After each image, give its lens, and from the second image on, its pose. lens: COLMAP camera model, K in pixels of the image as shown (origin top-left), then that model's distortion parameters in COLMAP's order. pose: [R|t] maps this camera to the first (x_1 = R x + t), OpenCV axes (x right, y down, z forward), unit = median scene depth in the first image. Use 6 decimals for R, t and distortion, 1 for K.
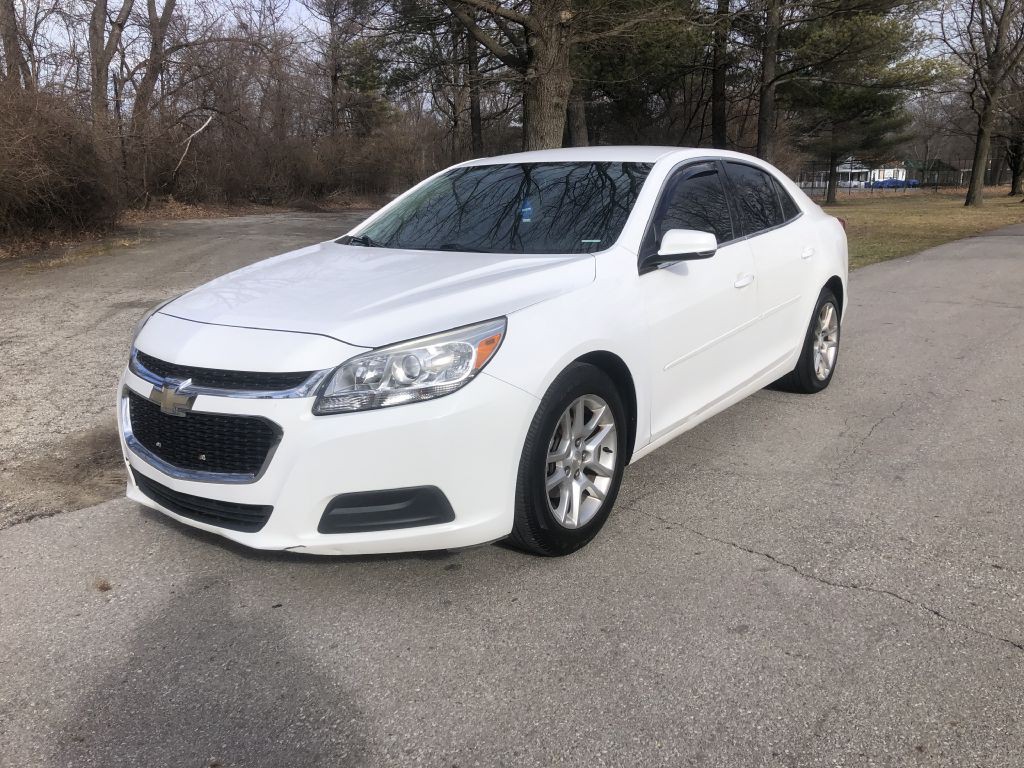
lens RADIAL K [[826.2, 0, 513.9], [0, 826.2, 382.2], [0, 0, 1]] dist [0.039227, -0.037701]
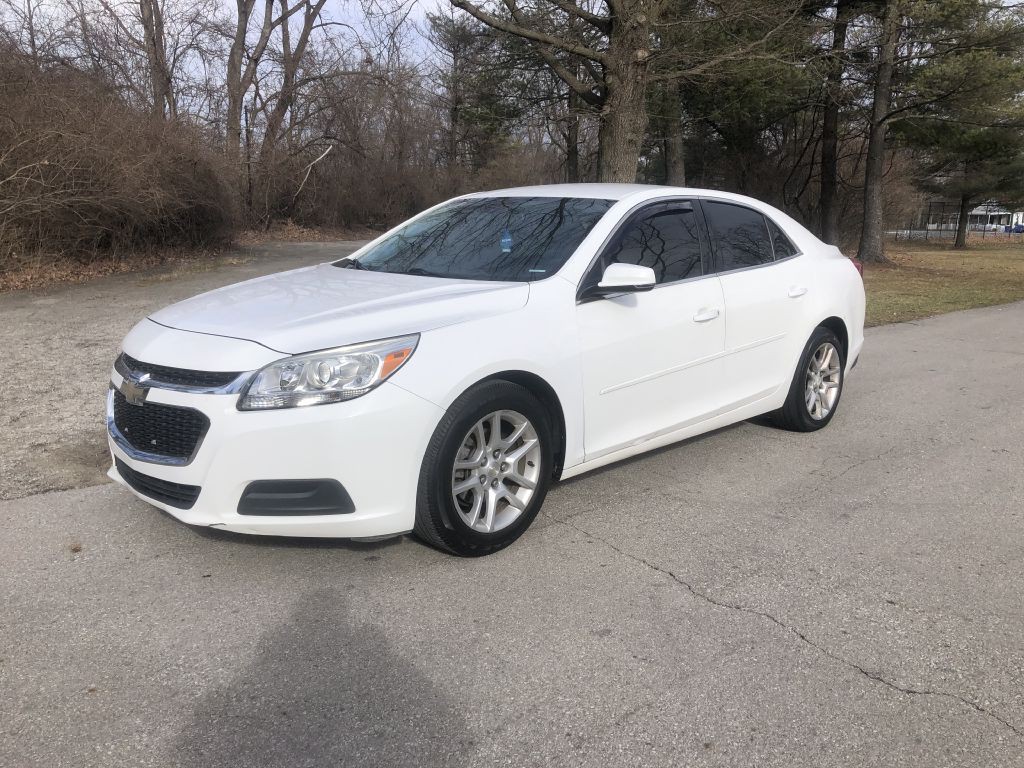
lens RADIAL K [[826.2, 0, 509.8], [0, 826.2, 393.7], [0, 0, 1]] dist [0.039227, -0.037701]
pose [[0.989550, 0.057291, -0.132320, 0.173393], [-0.060328, 0.997997, -0.019059, 0.010025], [0.130963, 0.026843, 0.991024, -0.056245]]
